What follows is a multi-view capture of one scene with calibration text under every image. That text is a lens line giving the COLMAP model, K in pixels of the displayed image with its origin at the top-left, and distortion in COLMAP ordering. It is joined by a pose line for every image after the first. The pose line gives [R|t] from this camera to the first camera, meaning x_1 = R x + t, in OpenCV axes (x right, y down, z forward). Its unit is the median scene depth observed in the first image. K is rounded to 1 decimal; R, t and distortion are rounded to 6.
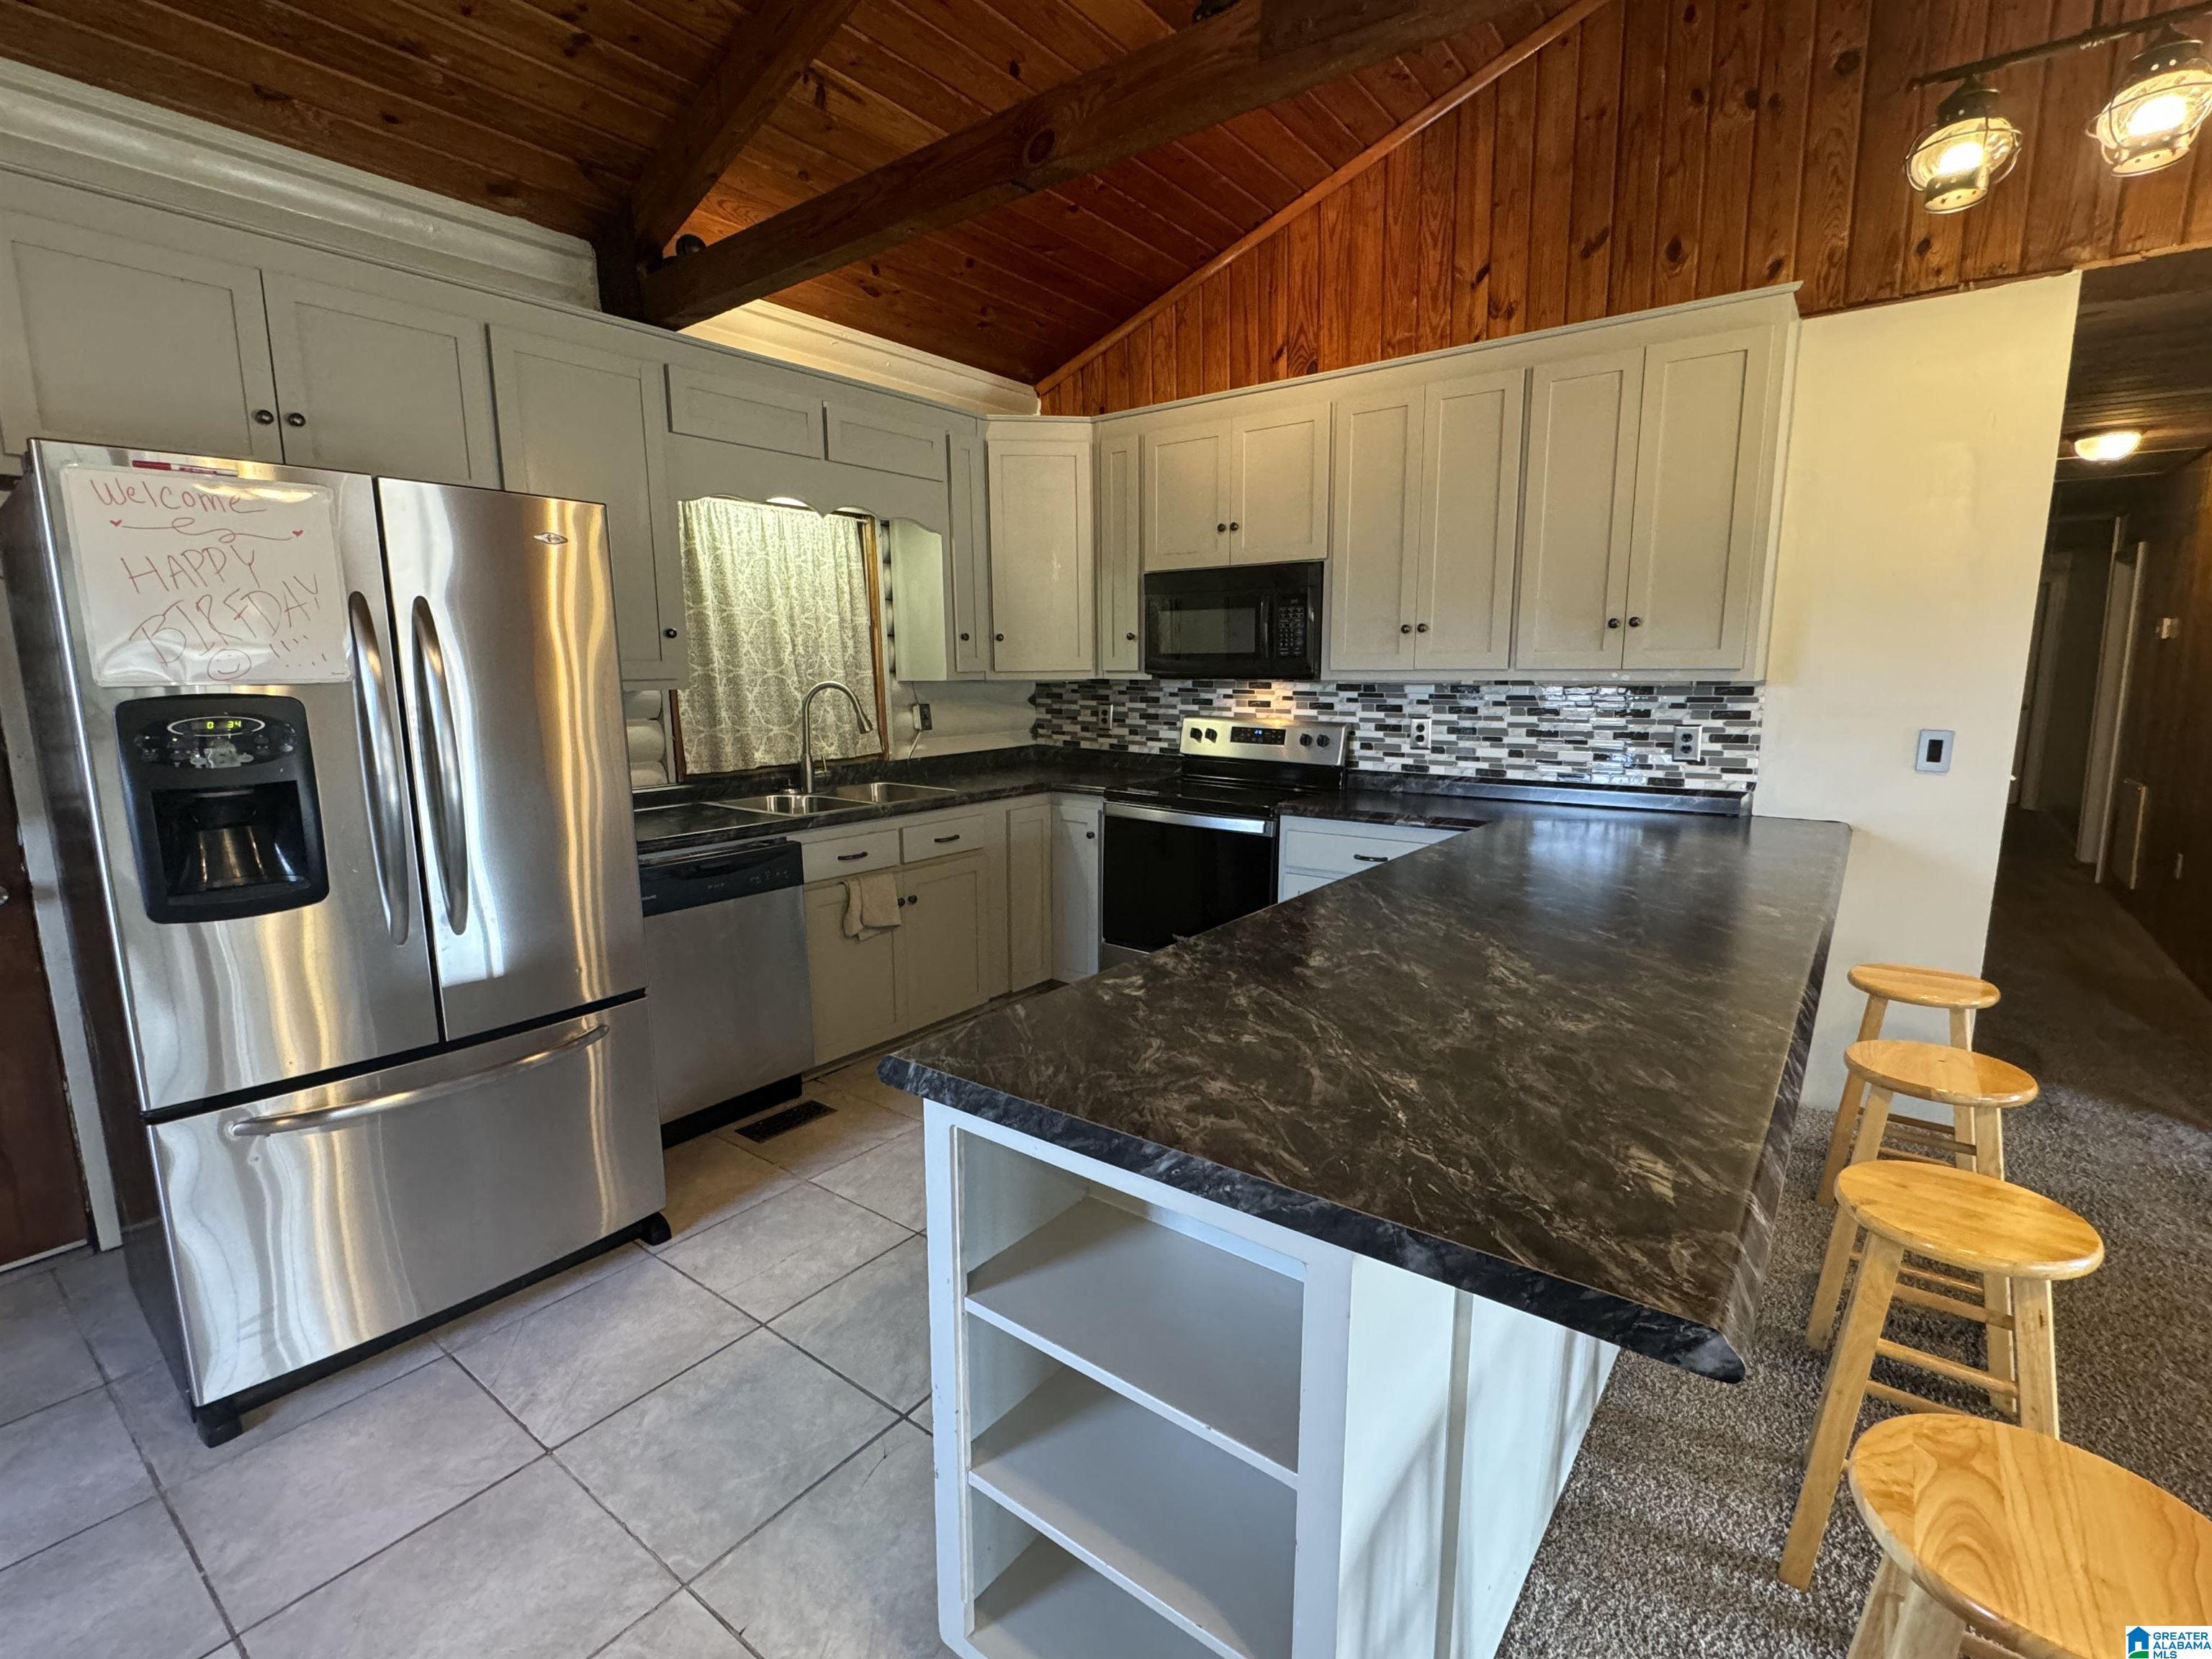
lens RADIAL K [[1012.8, 0, 1103.3], [0, 1012.8, 830.7], [0, 0, 1]] dist [-0.000835, 0.000216]
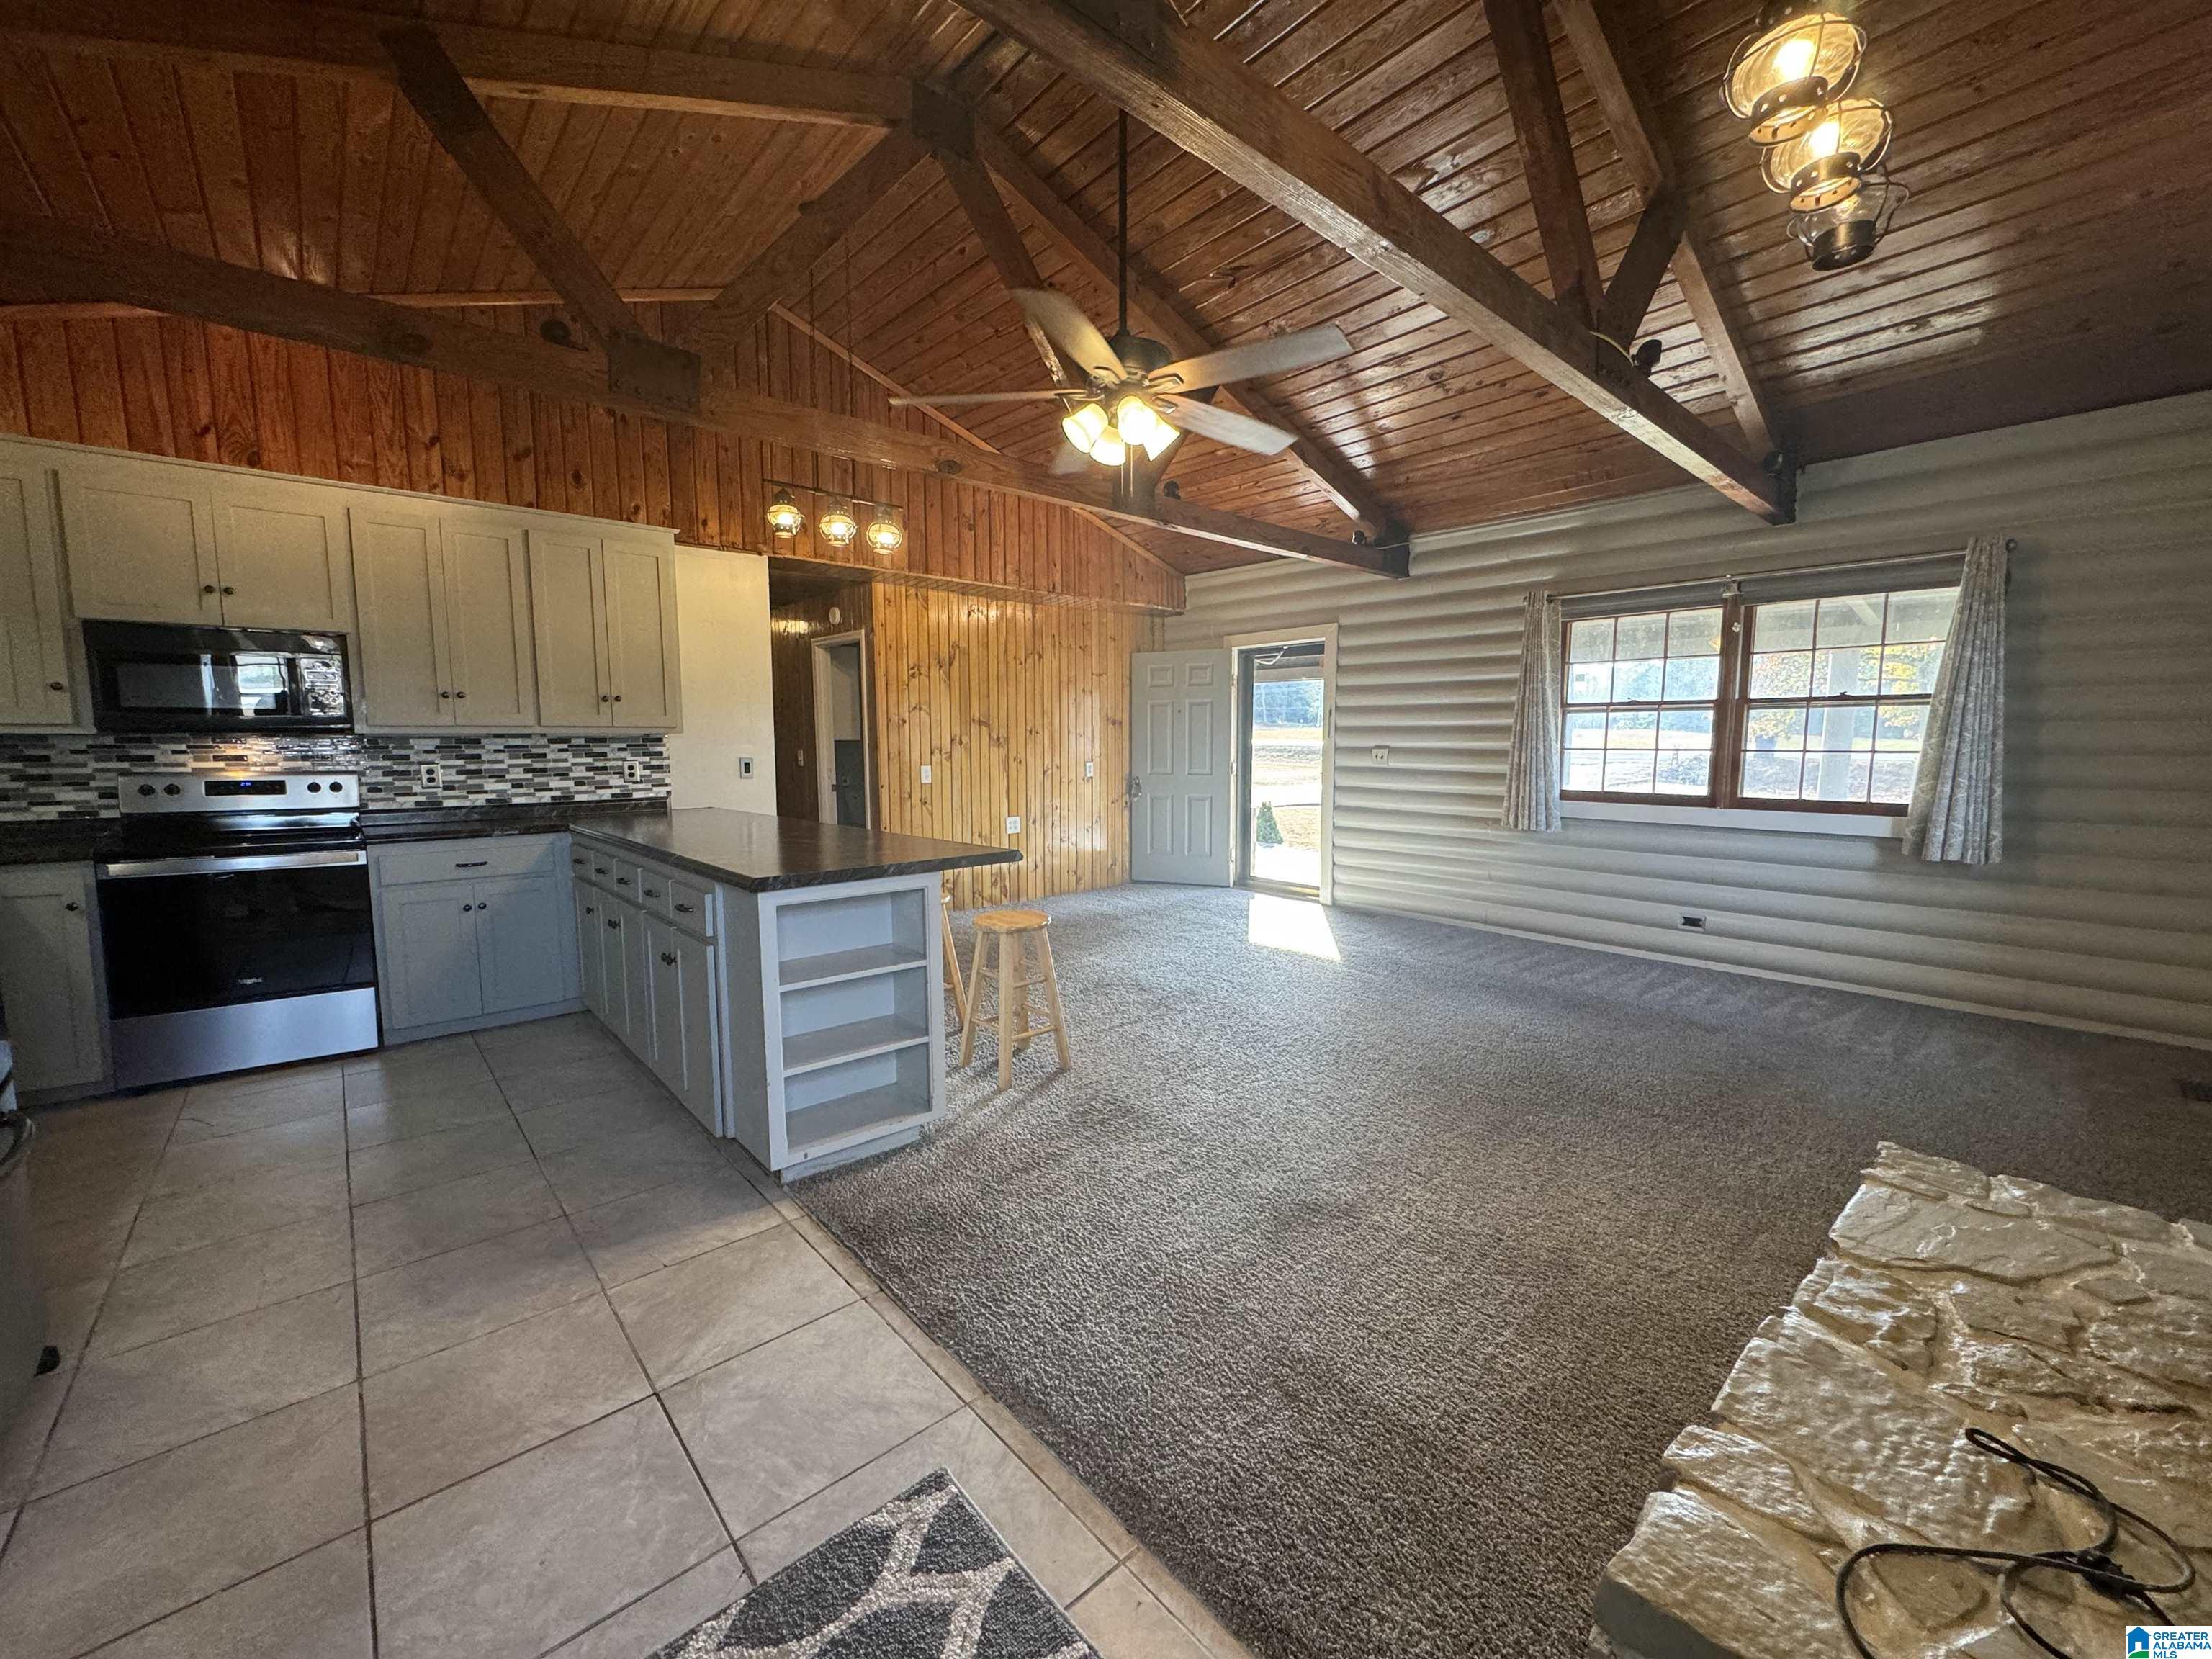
lens RADIAL K [[882.6, 0, 1102.2], [0, 882.6, 823.8], [0, 0, 1]] dist [-0.002872, -0.000107]
pose [[0.200514, -0.089037, 0.975636, -0.617668], [0.160616, 0.985375, 0.056916, 0.036967], [-0.966435, 0.145290, 0.211883, -0.049472]]
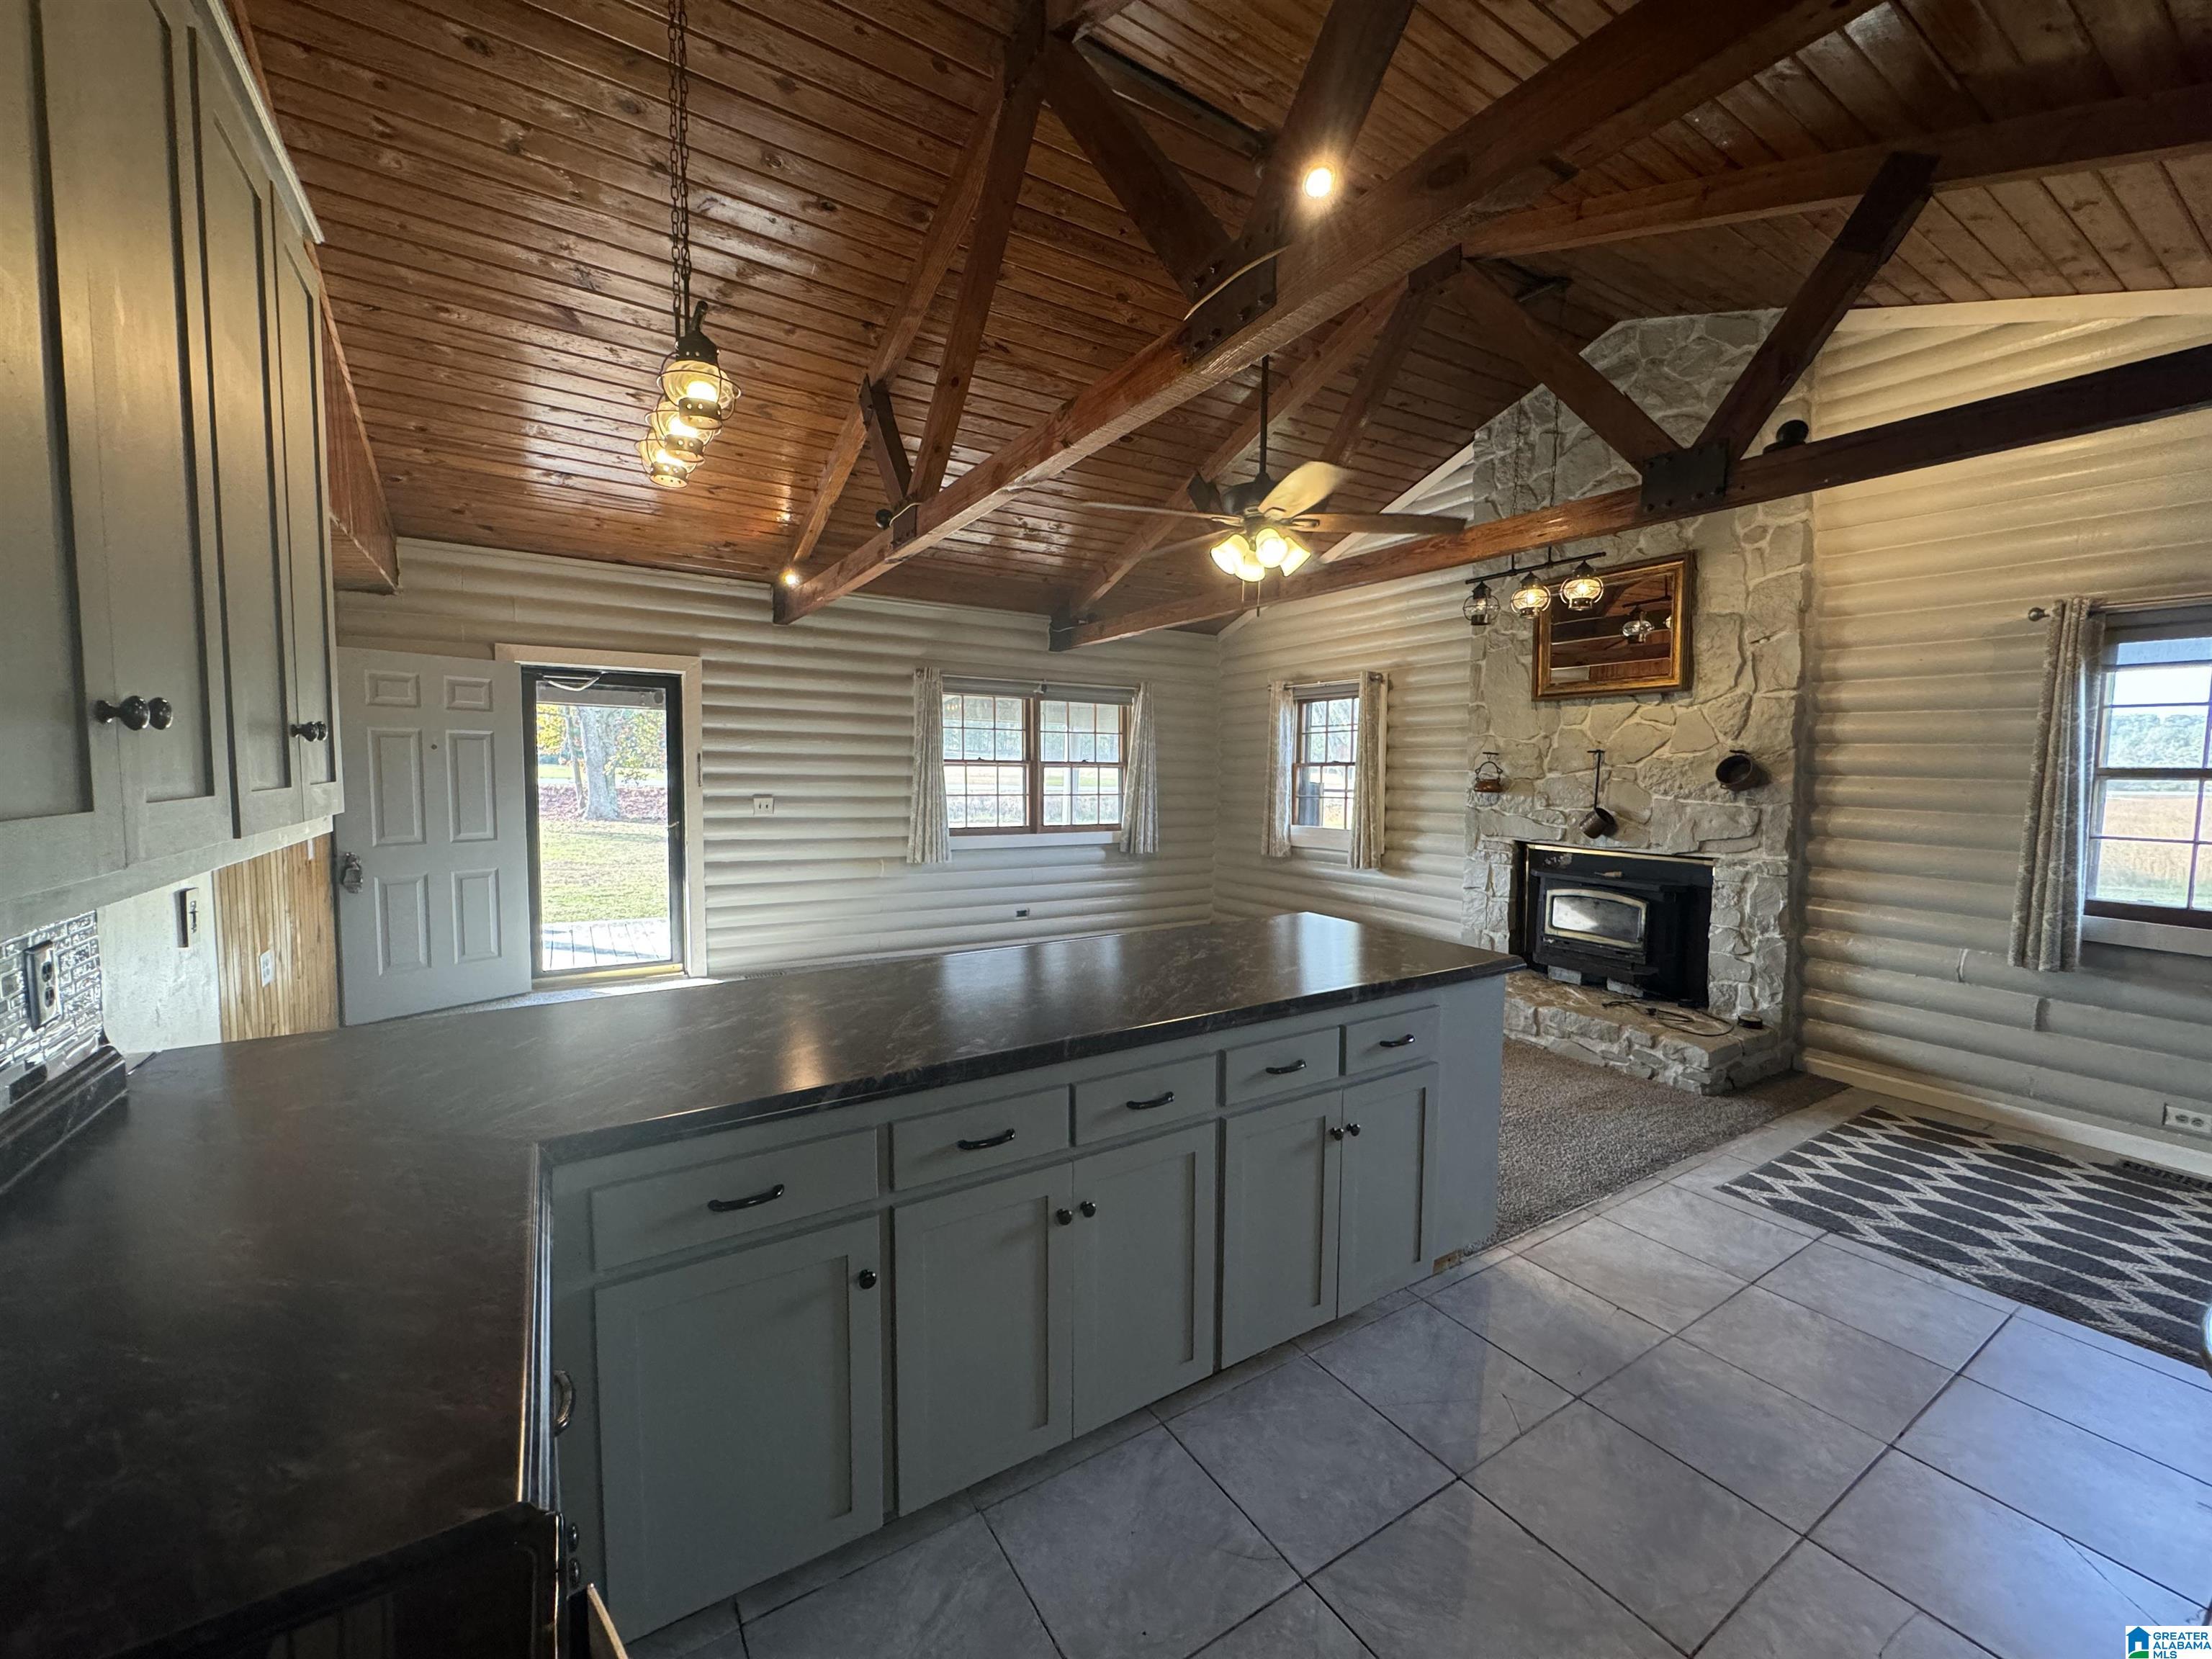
lens RADIAL K [[882.6, 0, 1106.2], [0, 882.6, 829.3], [0, 0, 1]] dist [-0.002872, -0.000107]
pose [[-0.934138, -0.030292, 0.355623, -0.004670], [0.052111, 0.974138, 0.219861, -0.188940], [-0.353086, 0.223913, -0.908402, 1.029066]]
